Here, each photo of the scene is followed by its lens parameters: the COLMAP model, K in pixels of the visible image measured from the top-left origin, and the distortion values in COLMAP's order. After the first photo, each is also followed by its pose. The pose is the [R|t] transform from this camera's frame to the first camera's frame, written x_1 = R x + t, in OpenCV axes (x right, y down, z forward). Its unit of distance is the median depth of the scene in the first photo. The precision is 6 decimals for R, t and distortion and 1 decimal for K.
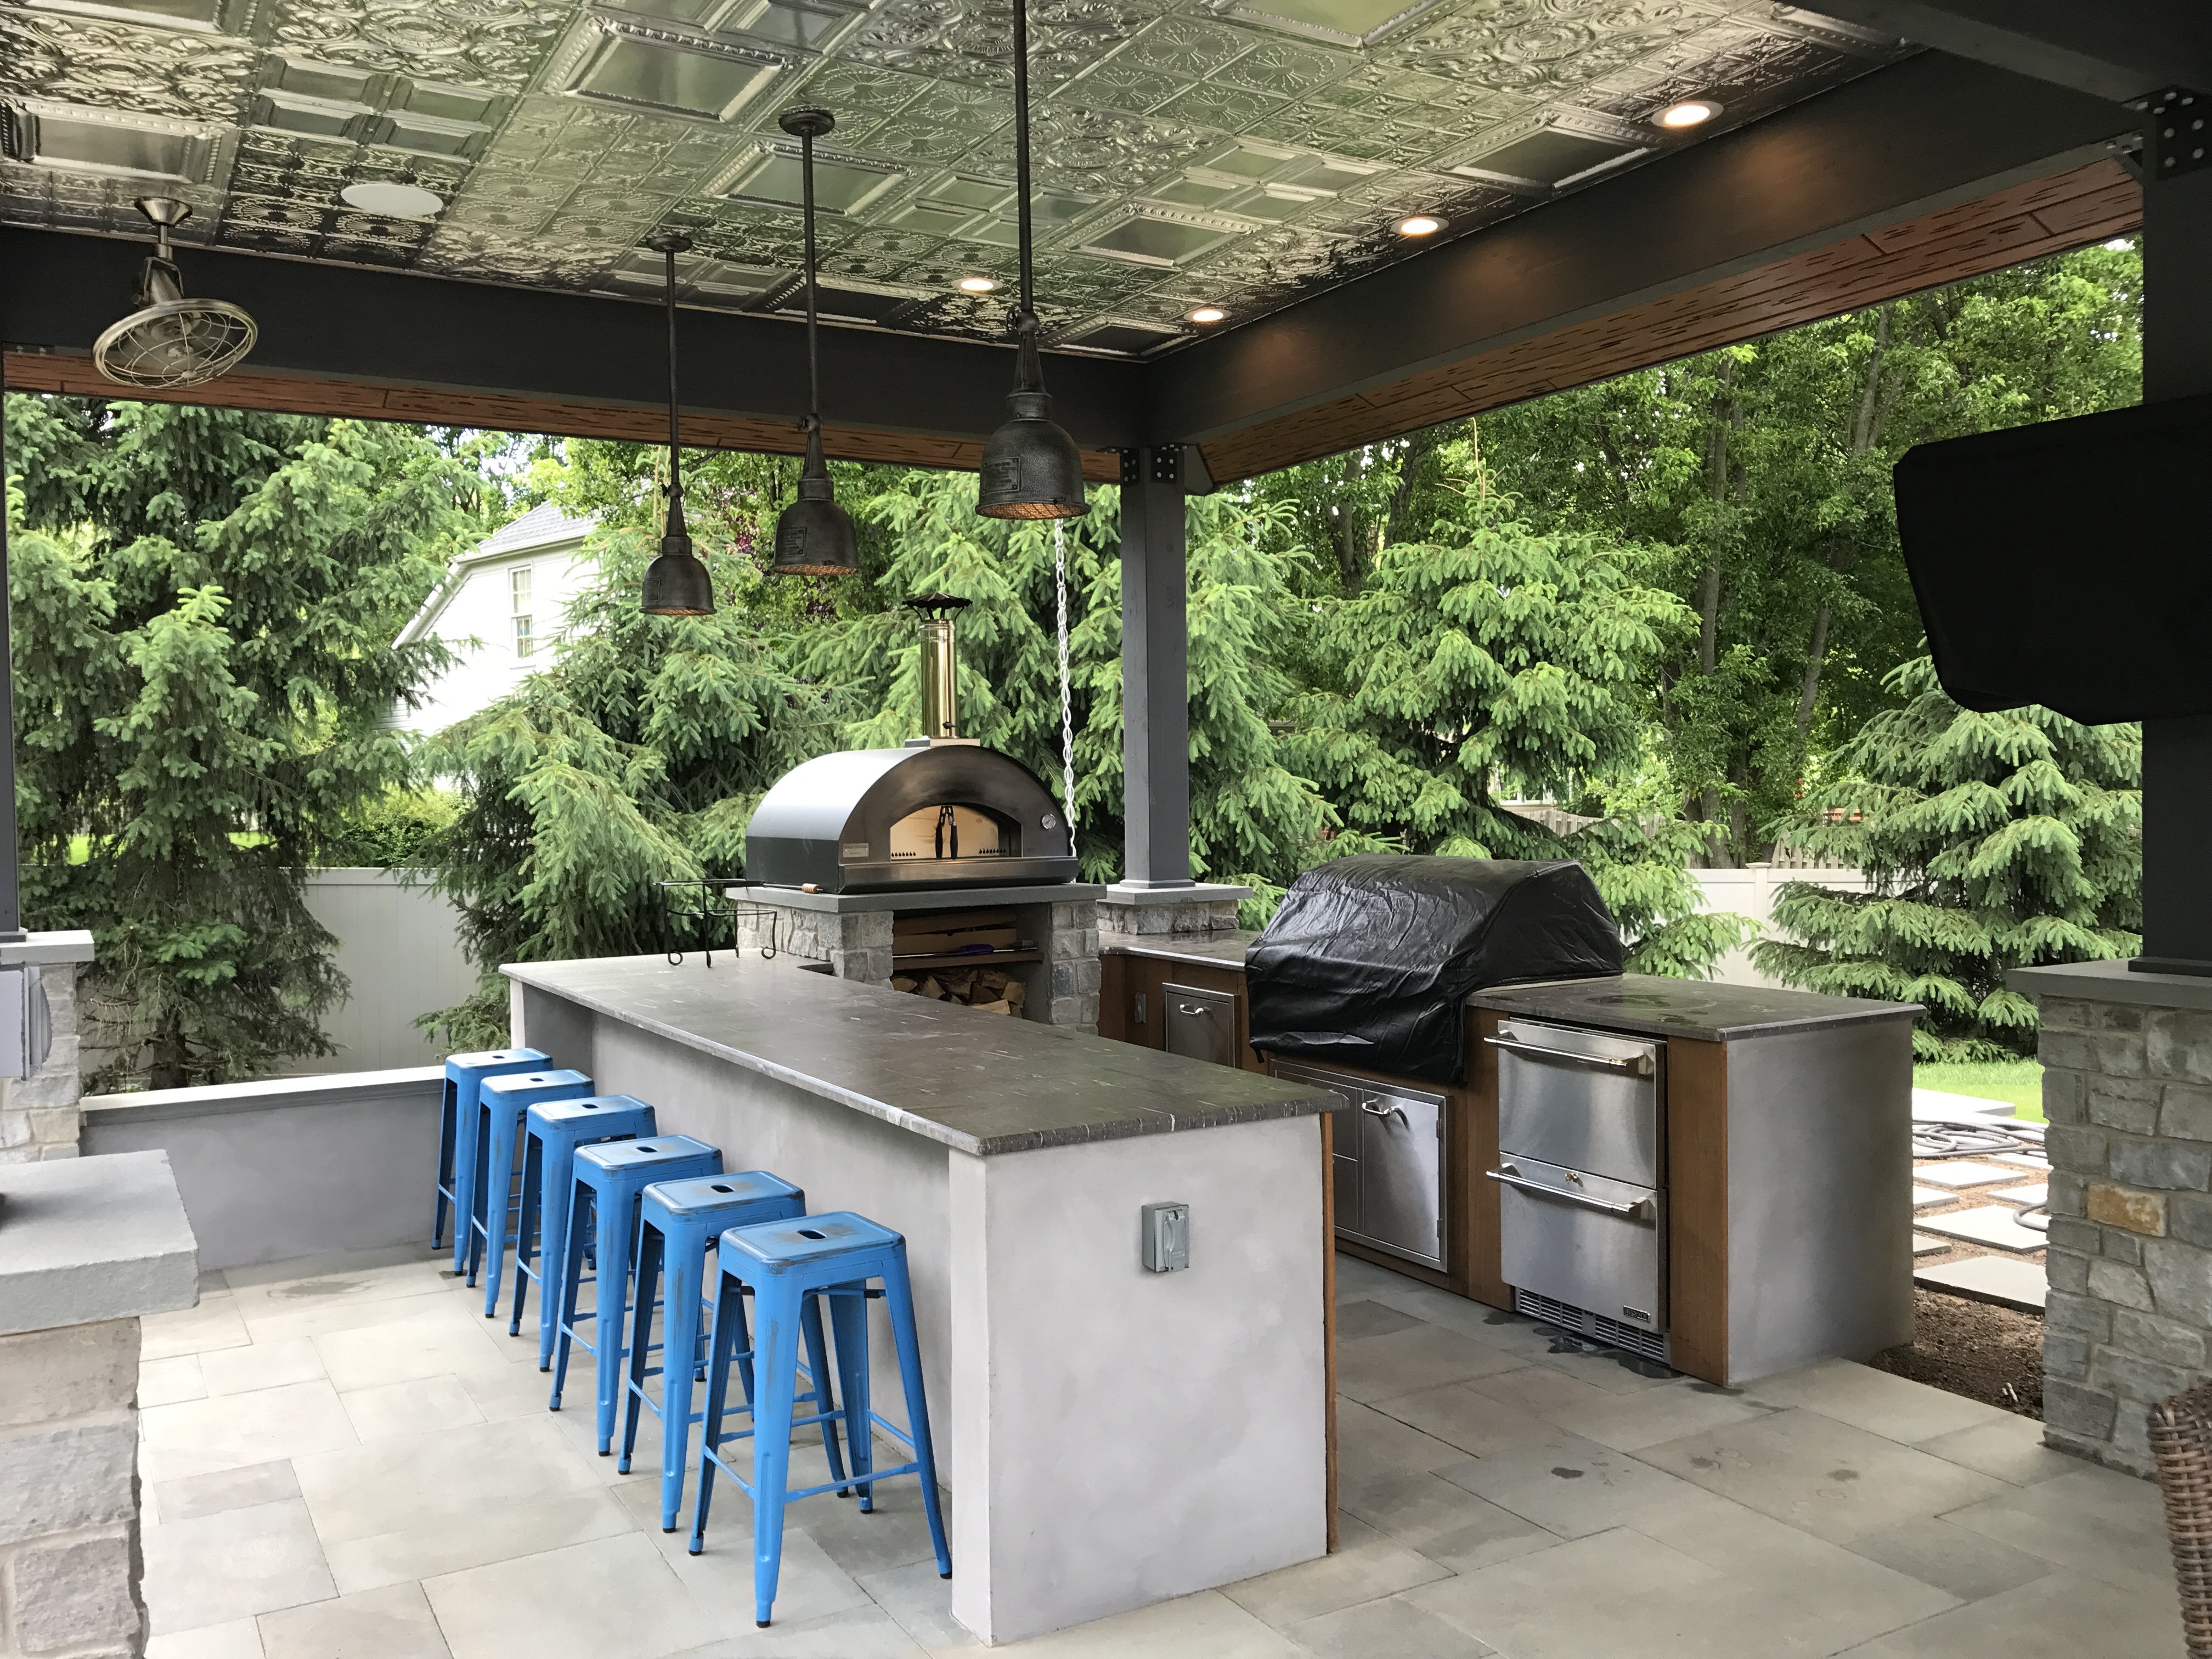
lens RADIAL K [[1784.0, 0, 1078.9], [0, 1784.0, 819.7], [0, 0, 1]] dist [0.057099, 0.004838]
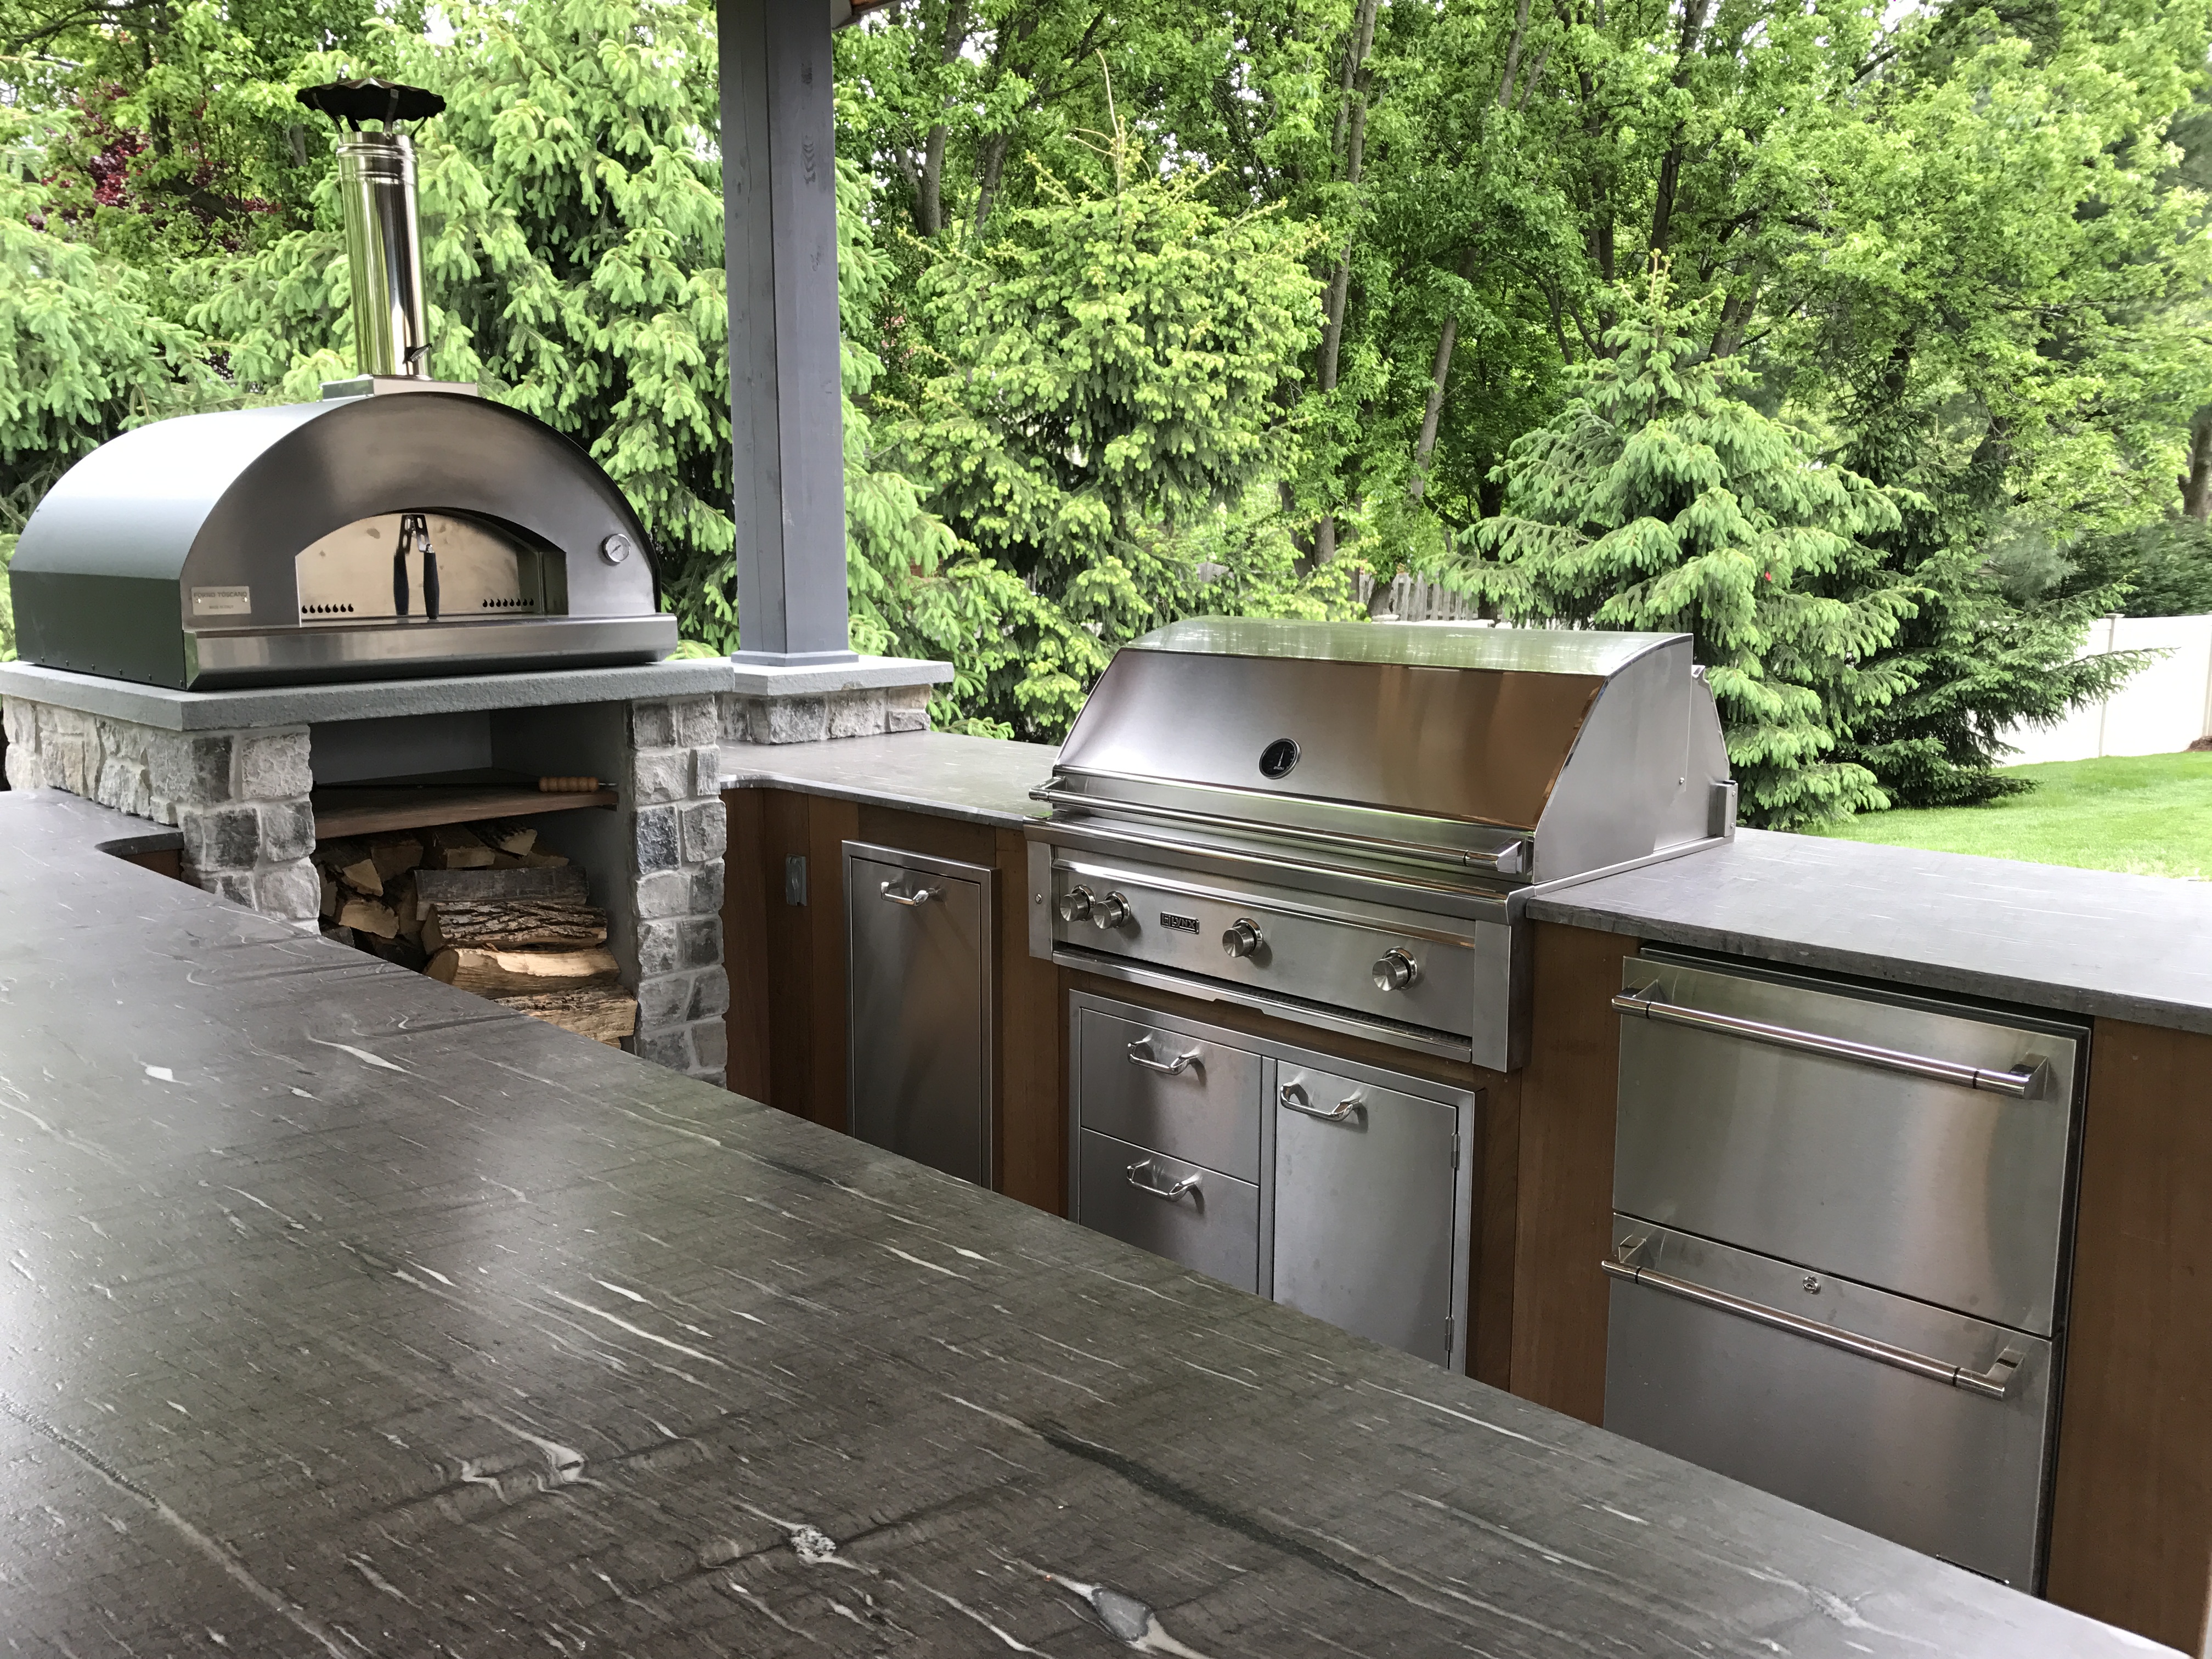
lens RADIAL K [[1812.1, 0, 1097.3], [0, 1812.1, 841.8], [0, 0, 1]] dist [0.062929, -0.149533]
pose [[0.961481, -0.031971, 0.273005, -0.017186], [-0.011578, 0.987620, 0.156436, 0.000663], [-0.274627, -0.153571, 0.949208, 0.239572]]
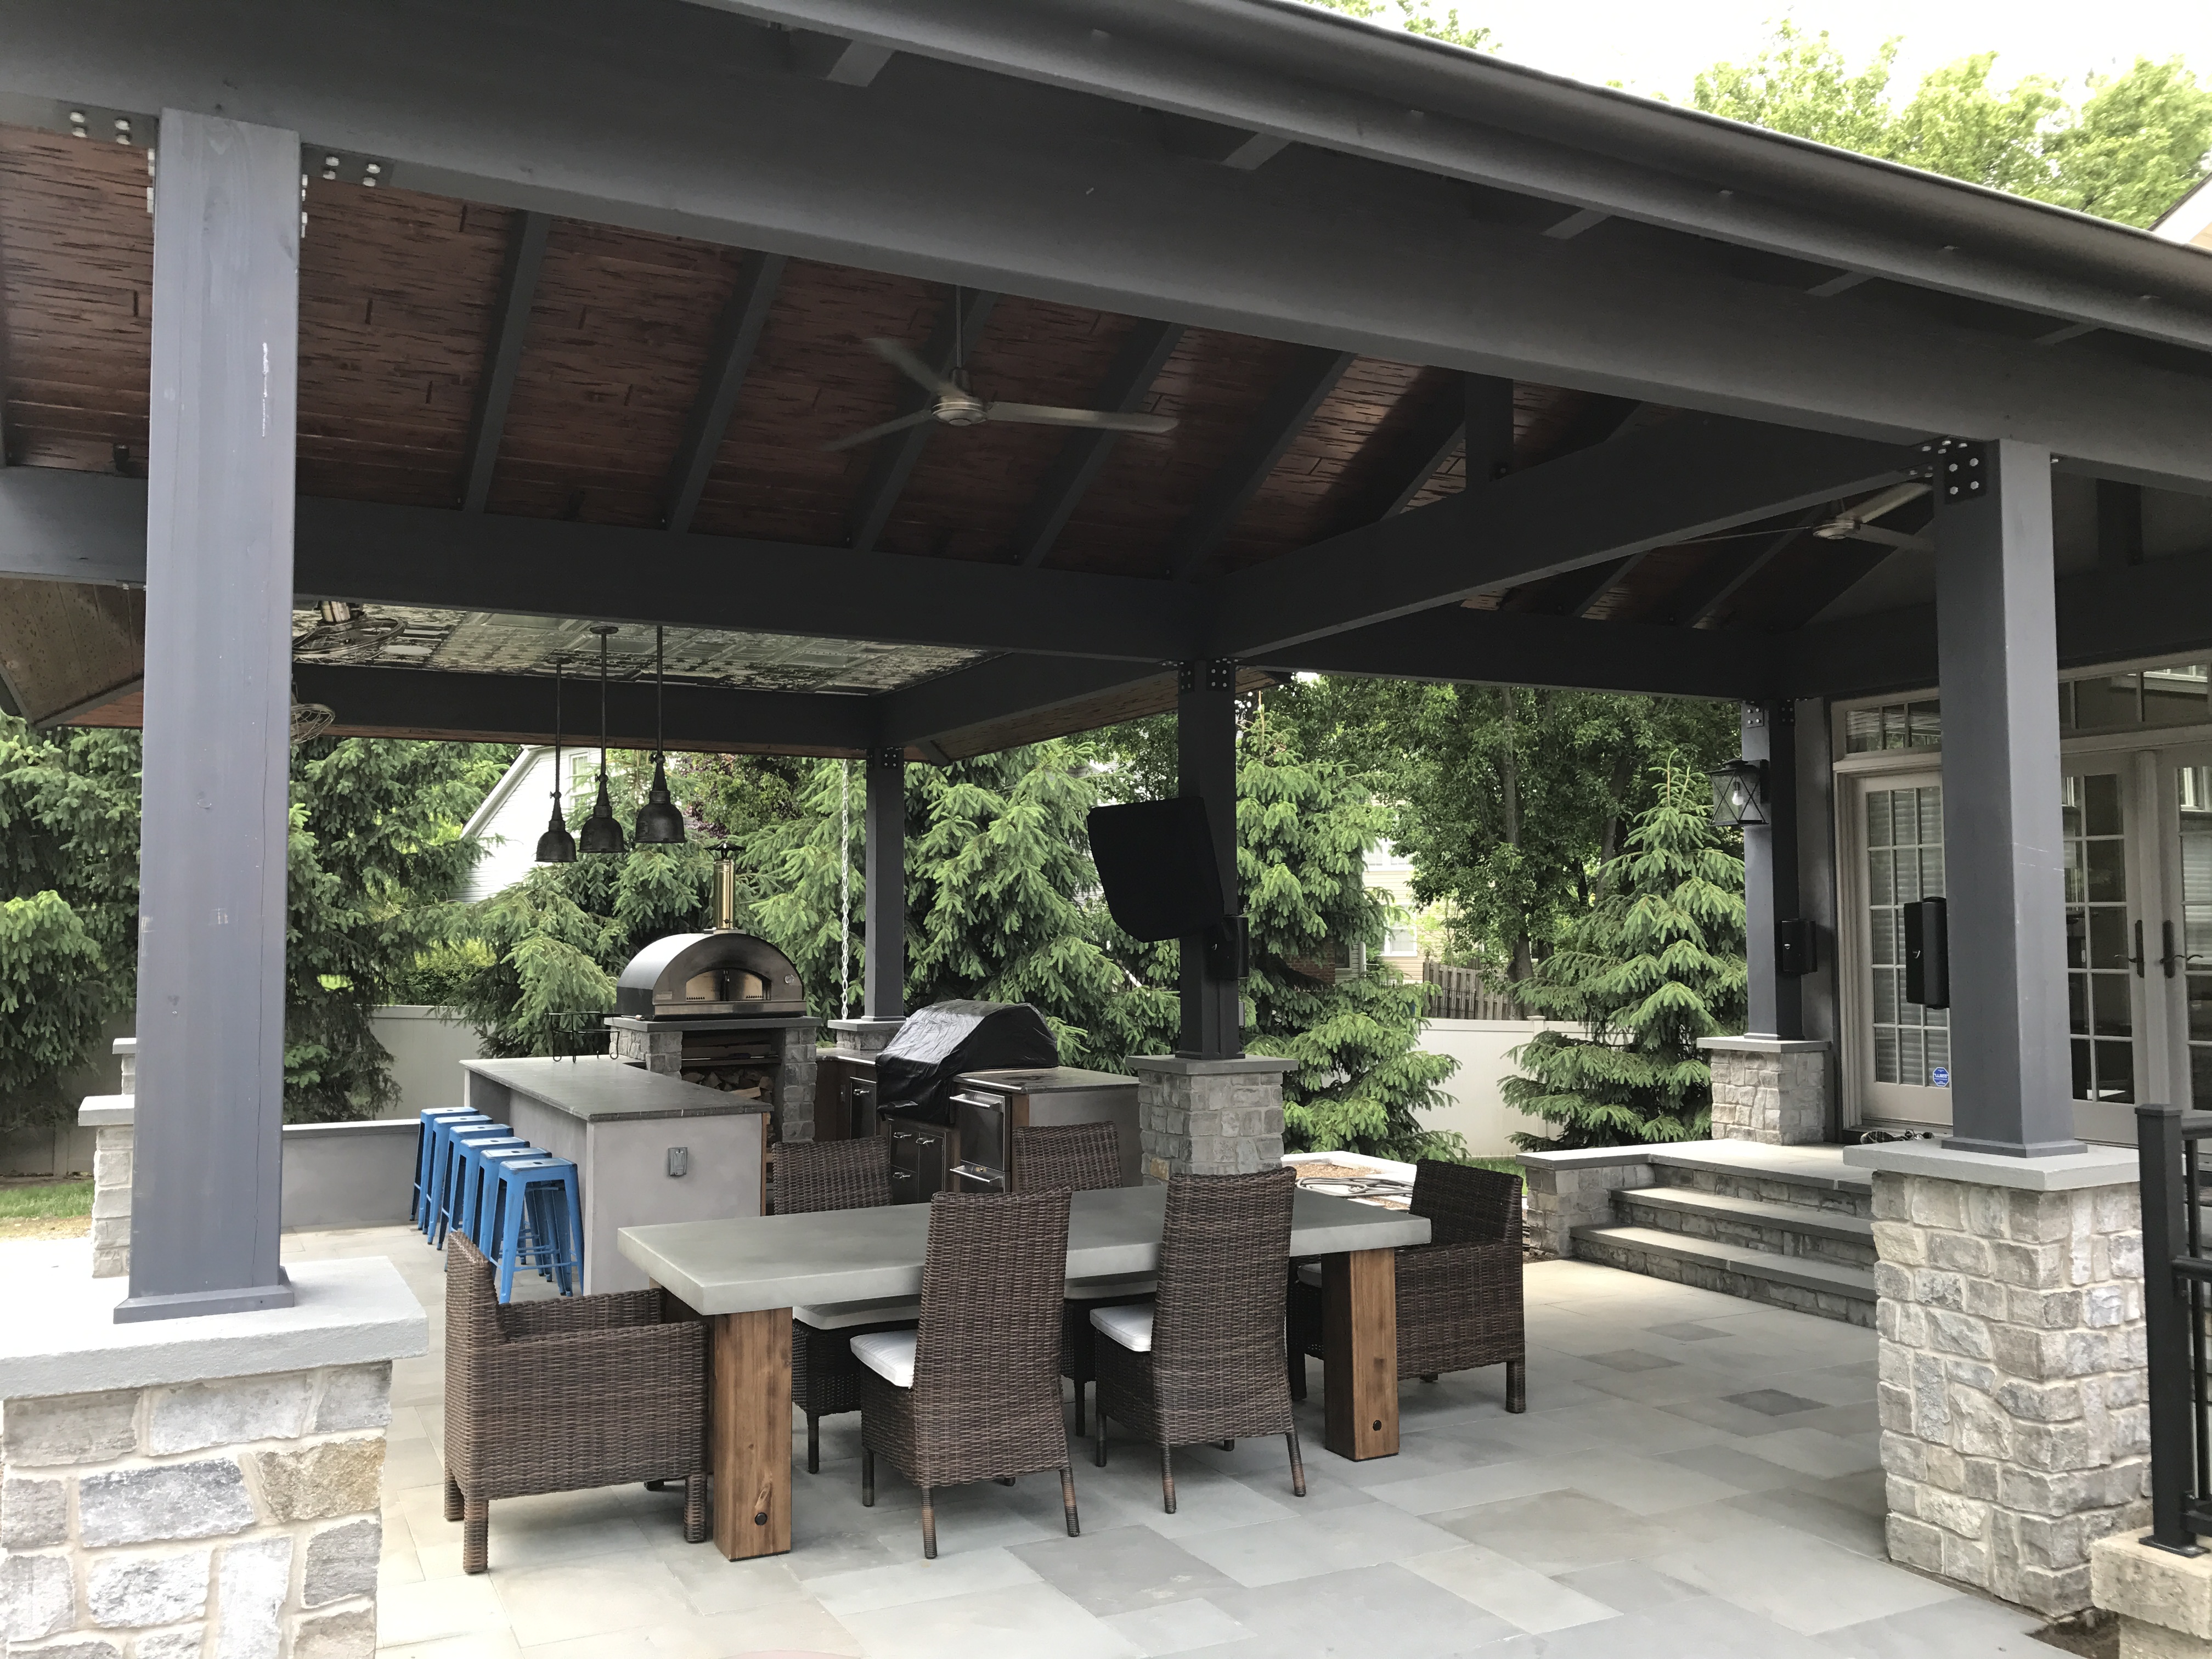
lens RADIAL K [[1812.1, 0, 1097.3], [0, 1812.1, 841.8], [0, 0, 1]] dist [0.062929, -0.149533]
pose [[0.998888, 0.008568, -0.046362, 0.196843], [-0.011764, 0.997540, -0.069104, -0.007814], [0.045656, 0.069573, 0.996532, -0.388382]]
